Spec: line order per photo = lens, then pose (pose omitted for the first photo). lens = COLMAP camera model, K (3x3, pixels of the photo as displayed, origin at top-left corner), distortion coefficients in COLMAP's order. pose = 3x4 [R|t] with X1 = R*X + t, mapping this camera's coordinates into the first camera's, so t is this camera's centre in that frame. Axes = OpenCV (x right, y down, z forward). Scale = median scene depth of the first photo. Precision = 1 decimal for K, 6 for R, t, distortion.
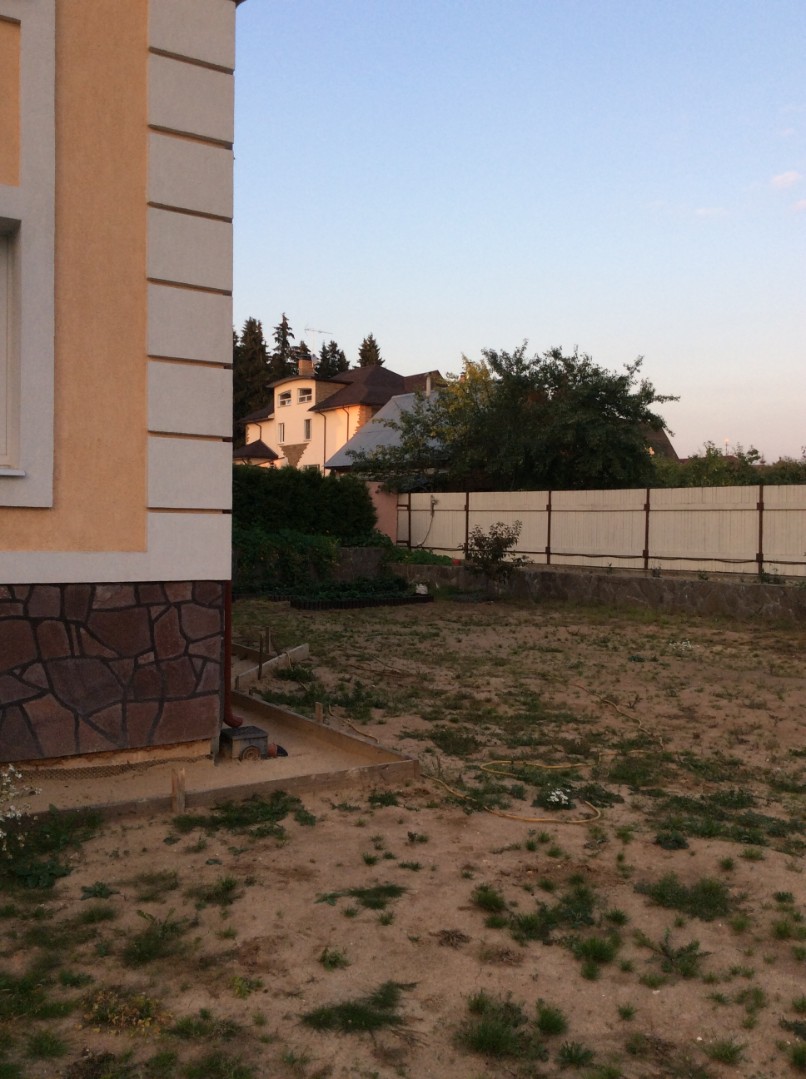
lens RADIAL K [[971.0, 0, 380.3], [0, 971.0, 557.1], [0, 0, 1]] dist [0.150842, -0.215473]
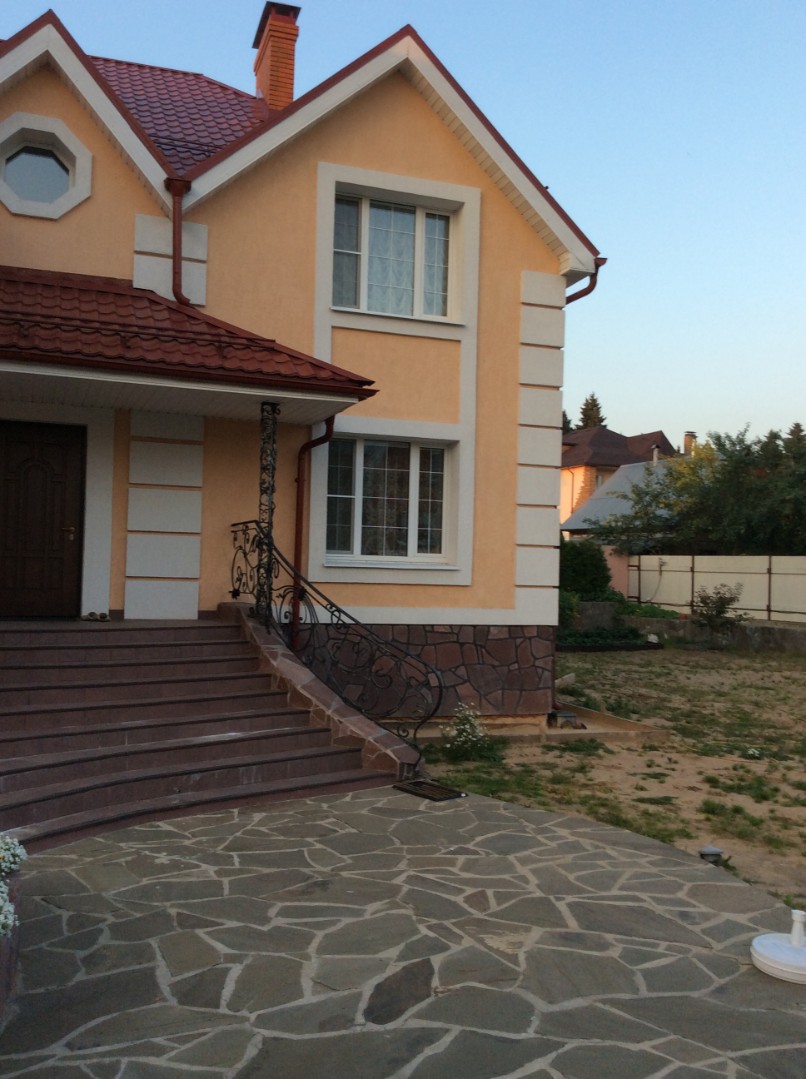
lens RADIAL K [[971.0, 0, 380.3], [0, 971.0, 557.1], [0, 0, 1]] dist [0.150842, -0.215473]
pose [[0.976795, 0.007153, -0.214056, -0.034451], [-0.017811, 0.998693, -0.047901, -0.004012], [0.213434, 0.050602, 0.975646, -0.321423]]
